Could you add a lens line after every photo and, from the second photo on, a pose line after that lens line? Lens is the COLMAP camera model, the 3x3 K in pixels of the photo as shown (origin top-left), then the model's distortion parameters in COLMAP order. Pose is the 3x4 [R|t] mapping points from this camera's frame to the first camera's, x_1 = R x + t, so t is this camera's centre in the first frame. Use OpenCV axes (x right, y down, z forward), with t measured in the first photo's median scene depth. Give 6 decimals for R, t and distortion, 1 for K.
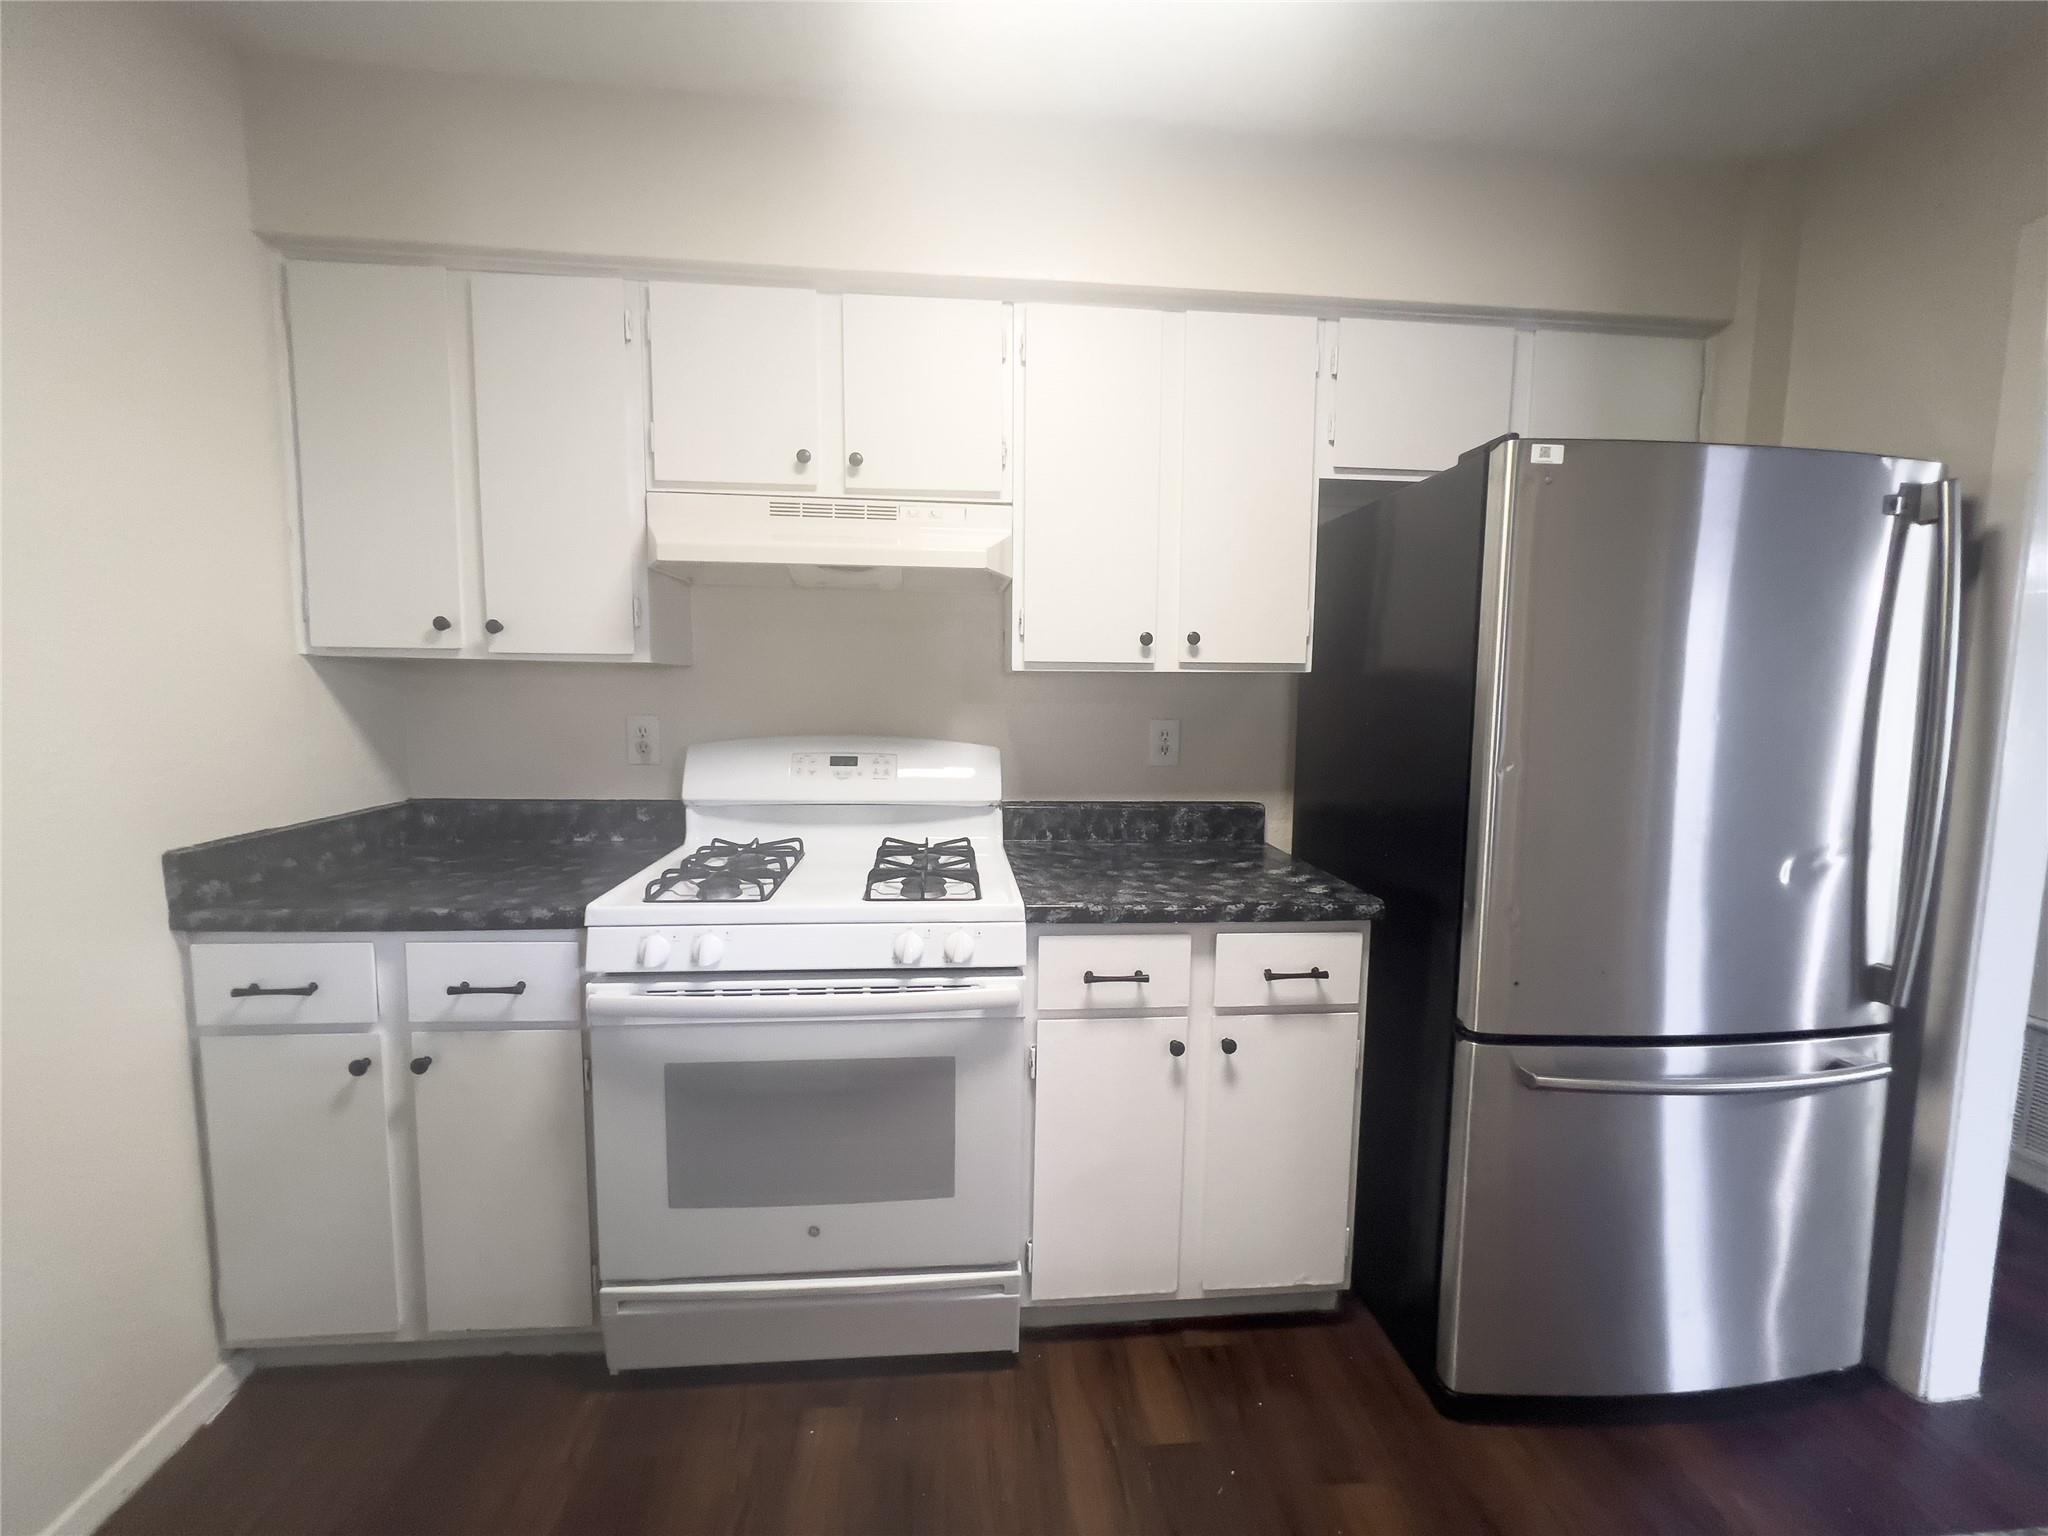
lens RADIAL K [[826.2, 0, 1004.3], [0, 826.2, 765.2], [0, 0, 1]] dist [0.000812, 0.000255]
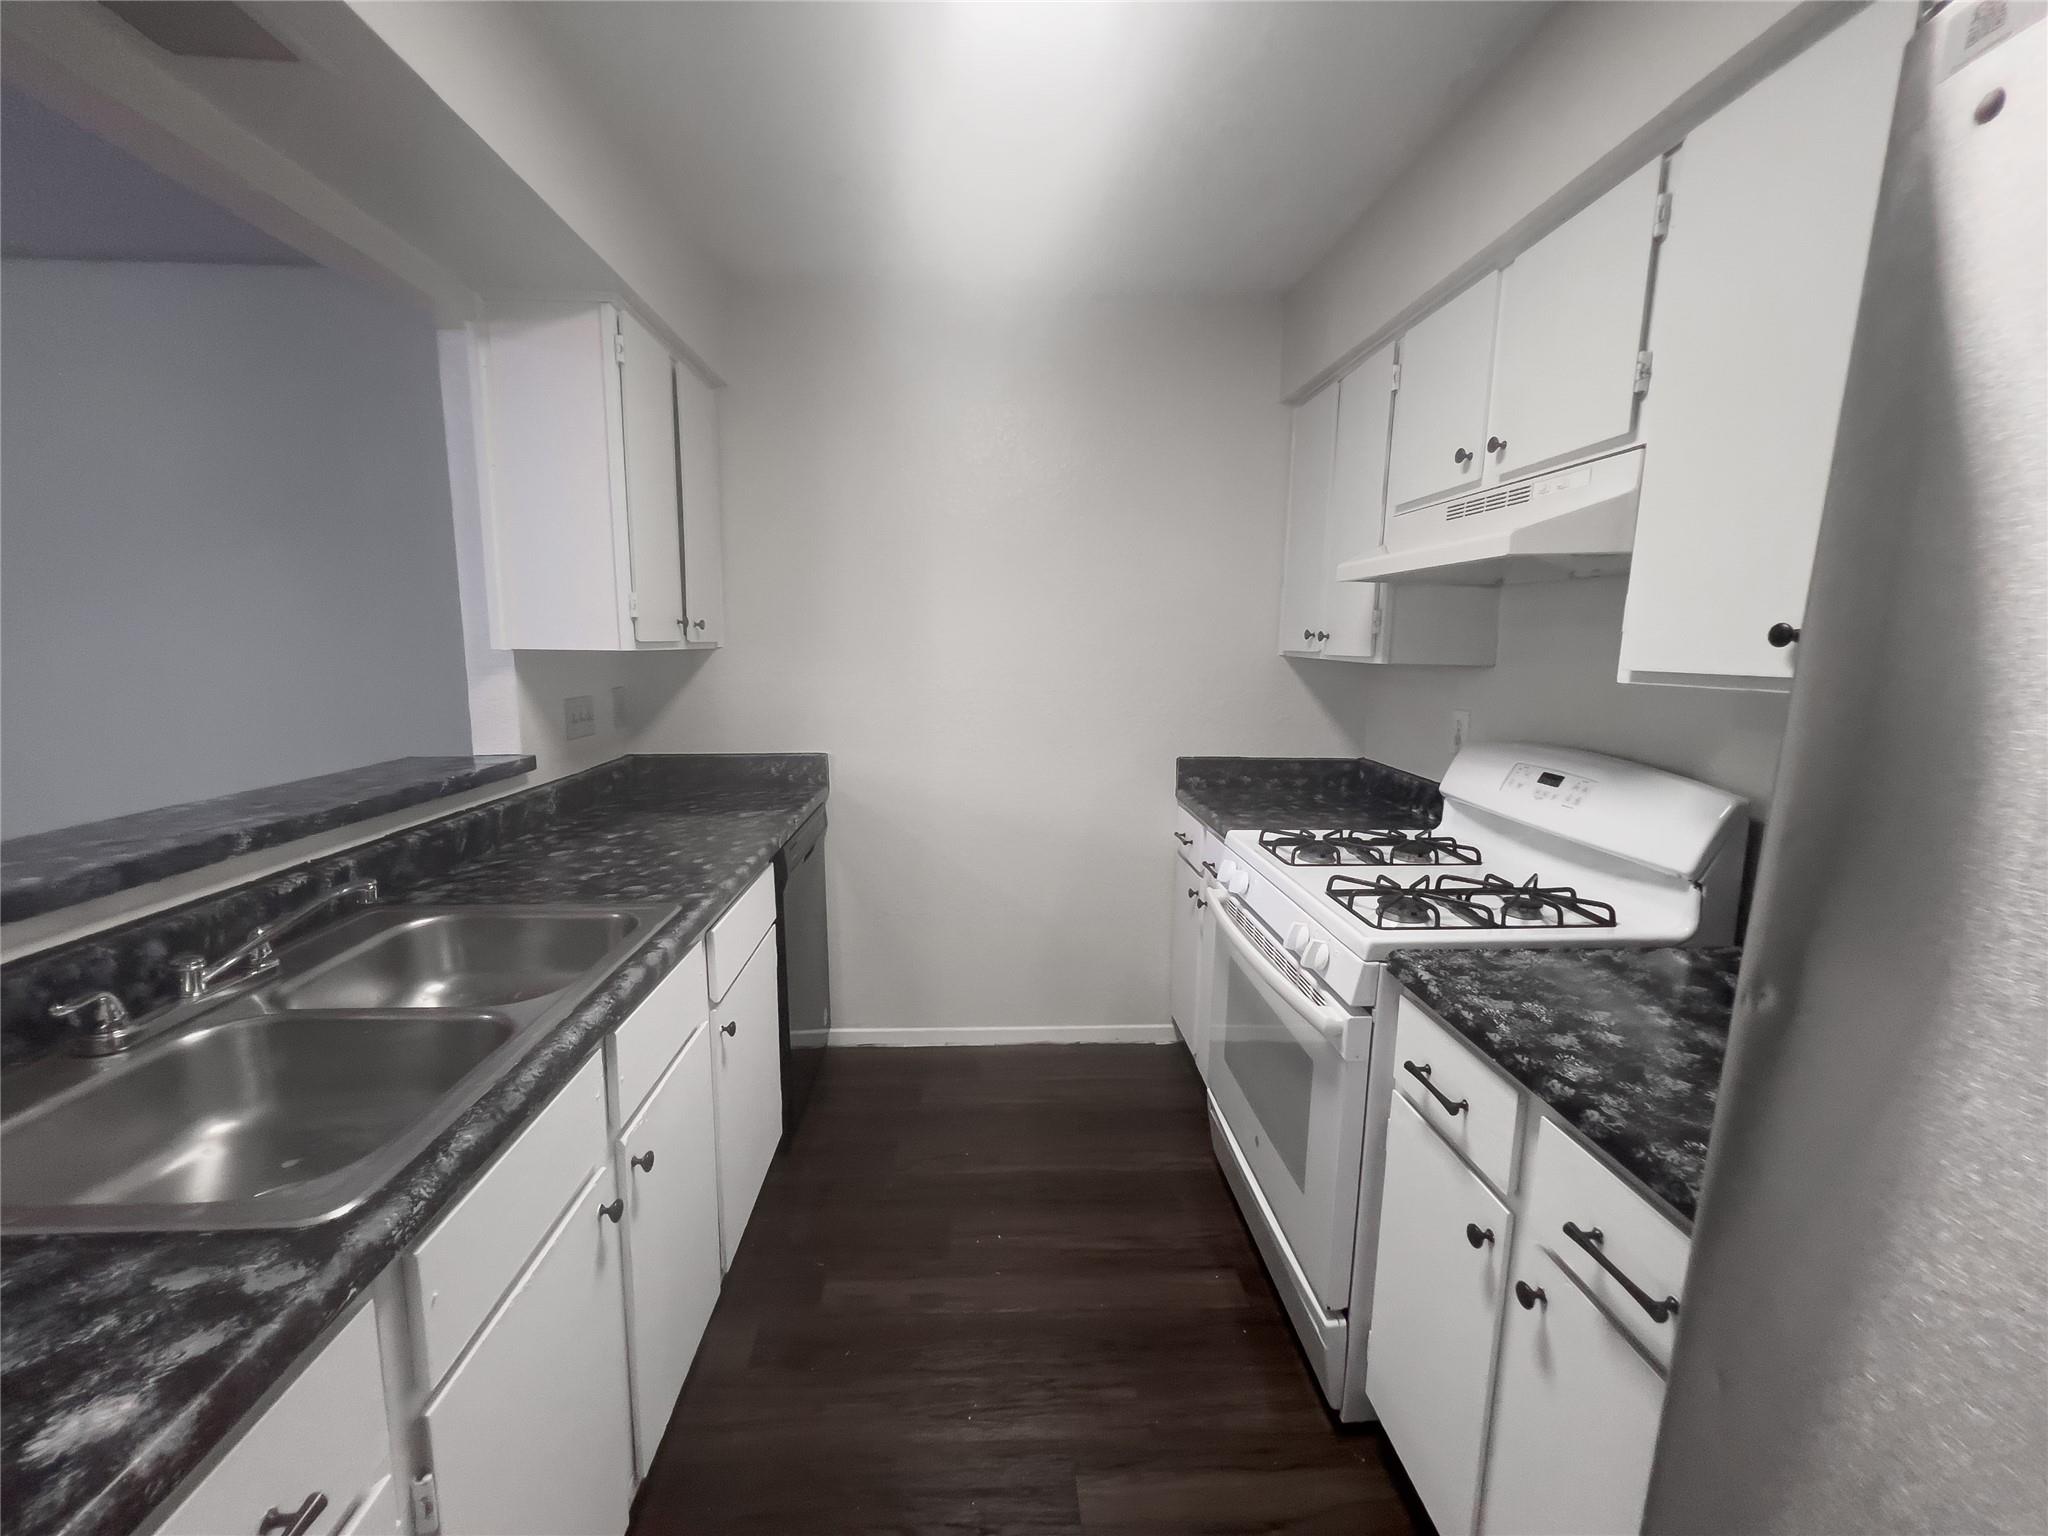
lens RADIAL K [[826.2, 0, 1042.6], [0, 826.2, 766.3], [0, 0, 1]] dist [0.000812, 0.000255]
pose [[-0.005463, 0.140756, -0.990029, 0.746521], [-0.114661, 0.983426, 0.140450, -0.089121], [0.993390, 0.114285, 0.010767, 0.518292]]
